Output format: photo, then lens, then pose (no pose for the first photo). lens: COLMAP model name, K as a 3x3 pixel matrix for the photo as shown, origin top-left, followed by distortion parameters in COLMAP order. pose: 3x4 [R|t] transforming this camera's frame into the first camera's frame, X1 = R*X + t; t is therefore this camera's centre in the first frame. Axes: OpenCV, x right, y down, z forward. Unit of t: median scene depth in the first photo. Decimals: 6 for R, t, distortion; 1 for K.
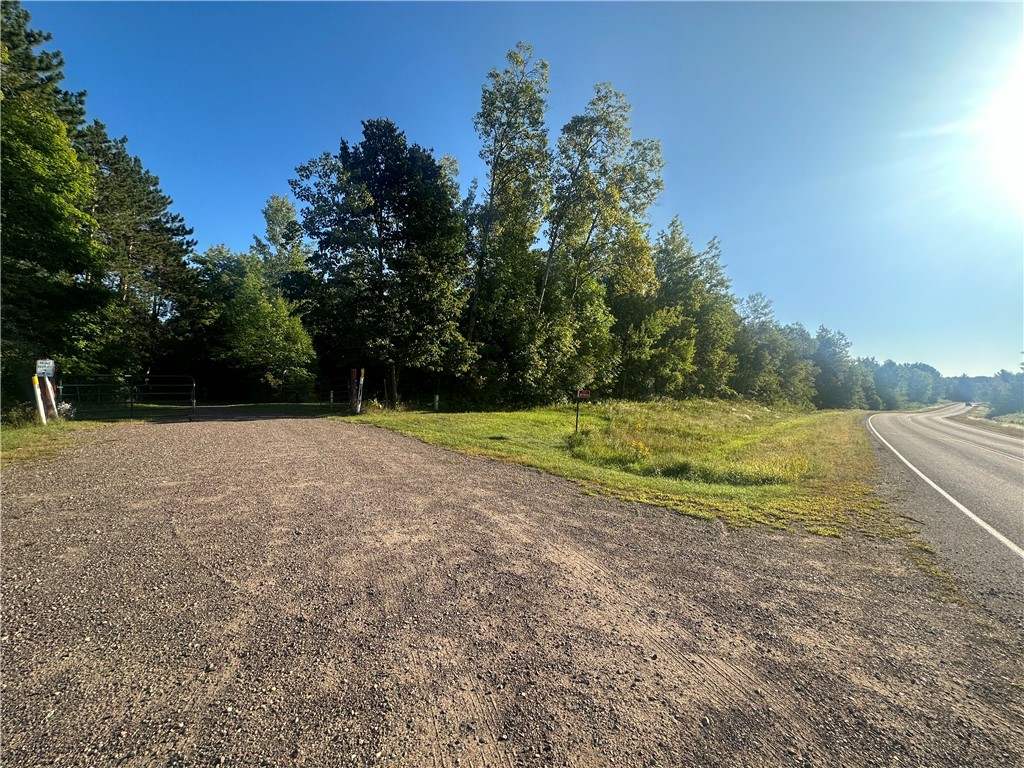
lens RADIAL K [[408.4, 0, 514.5], [0, 408.4, 380.4], [0, 0, 1]] dist [0.002587, 0.000083]
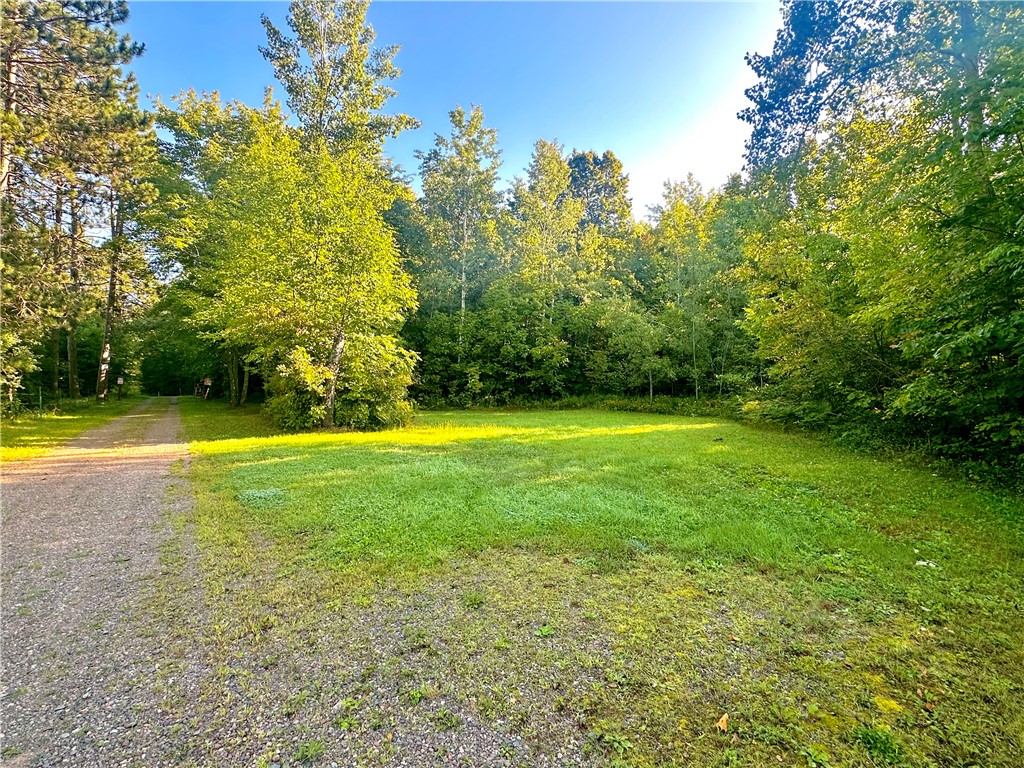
lens RADIAL K [[515.2, 0, 511.2], [0, 515.2, 382.5], [0, 0, 1]] dist [0.005261, -0.000938]
pose [[0.978801, -0.020570, -0.203780, -0.318333], [0.024287, 0.999581, 0.015757, 0.008091], [0.203371, -0.020372, 0.978890, 0.577853]]
